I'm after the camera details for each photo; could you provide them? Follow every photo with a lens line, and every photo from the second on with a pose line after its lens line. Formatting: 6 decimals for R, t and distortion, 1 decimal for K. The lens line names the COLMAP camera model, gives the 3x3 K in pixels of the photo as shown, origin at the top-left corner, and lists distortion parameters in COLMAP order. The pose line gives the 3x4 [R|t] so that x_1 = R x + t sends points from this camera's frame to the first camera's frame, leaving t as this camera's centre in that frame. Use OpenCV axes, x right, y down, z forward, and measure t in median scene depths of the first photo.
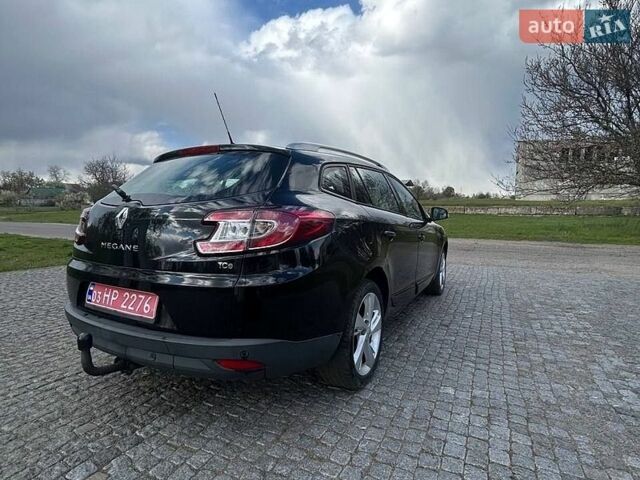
lens RADIAL K [[343.4, 0, 323.4], [0, 343.4, 239.6], [0, 0, 1]] dist [-0.007376, 0.004007]
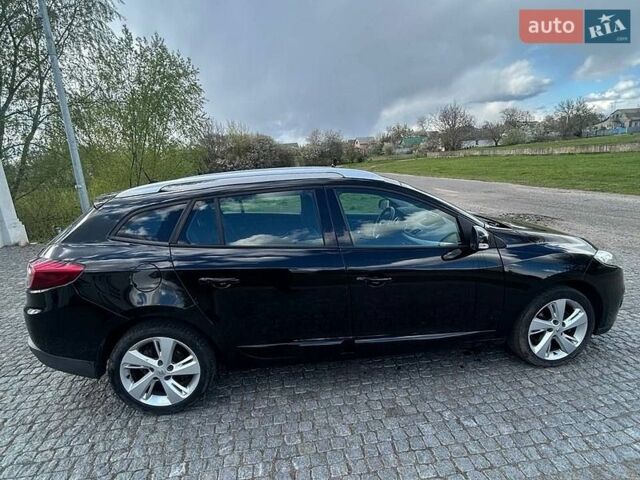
lens RADIAL K [[343.4, 0, 322.6], [0, 343.4, 243.3], [0, 0, 1]] dist [-0.007376, 0.004007]
pose [[0.581871, 0.158500, -0.797687, 1.371780], [-0.012774, 0.982485, 0.185902, -0.362375], [0.813181, -0.097981, 0.573704, 0.967323]]
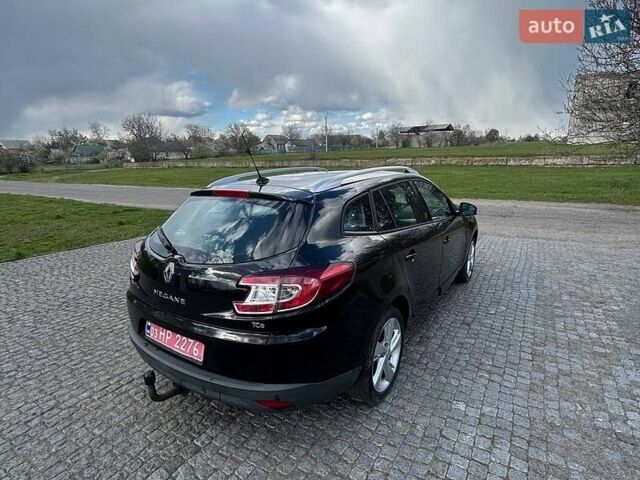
lens RADIAL K [[343.4, 0, 323.2], [0, 343.4, 239.7], [0, 0, 1]] dist [-0.007376, 0.004007]
pose [[0.995101, -0.002947, -0.098824, 0.039514], [0.017364, 0.989227, 0.145354, -0.297249], [0.097331, -0.146358, 0.984432, -0.066017]]
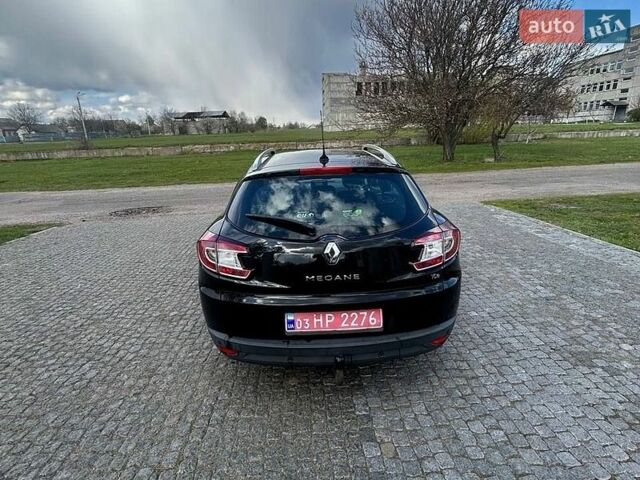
lens RADIAL K [[343.4, 0, 322.2], [0, 343.4, 236.6], [0, 0, 1]] dist [-0.007376, 0.004007]
pose [[0.869045, -0.170460, 0.464439, -1.011103], [0.083256, 0.975769, 0.202343, -0.308626], [-0.487677, -0.137178, 0.862179, 0.047762]]
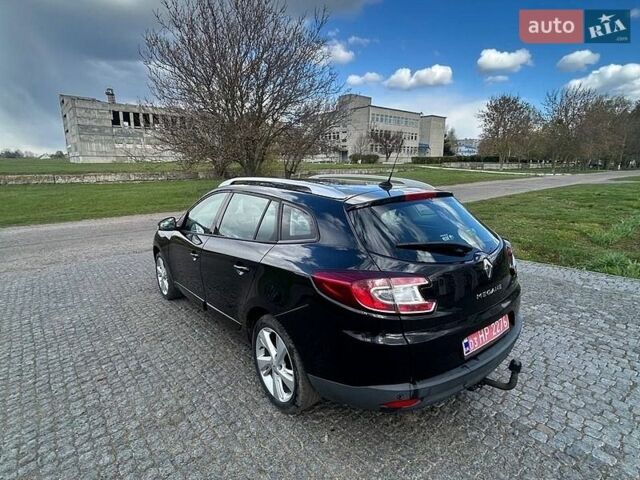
lens RADIAL K [[343.4, 0, 320.7], [0, 343.4, 237.8], [0, 0, 1]] dist [-0.007376, 0.004007]
pose [[0.401757, -0.193427, 0.895085, -1.695038], [0.095268, 0.980962, 0.169224, -0.385042], [-0.910778, 0.017286, 0.412535, 0.929785]]
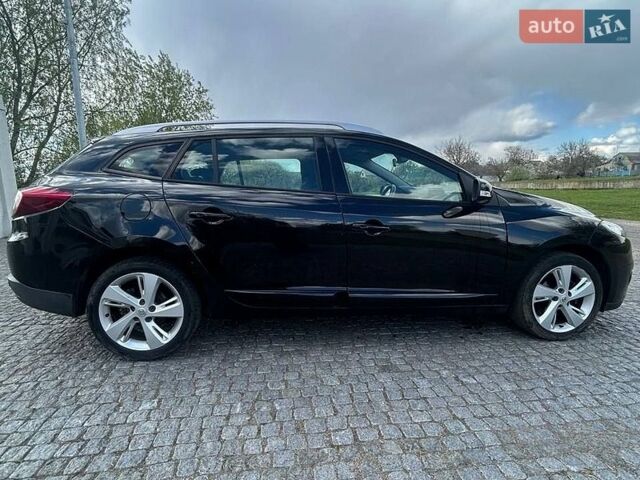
lens RADIAL K [[343.4, 0, 322.5], [0, 343.4, 245.6], [0, 0, 1]] dist [-0.007376, 0.004007]
pose [[0.568702, 0.122522, -0.813367, 1.392671], [-0.057412, 0.992345, 0.109340, -0.063809], [0.820538, -0.015485, 0.571383, 0.996879]]
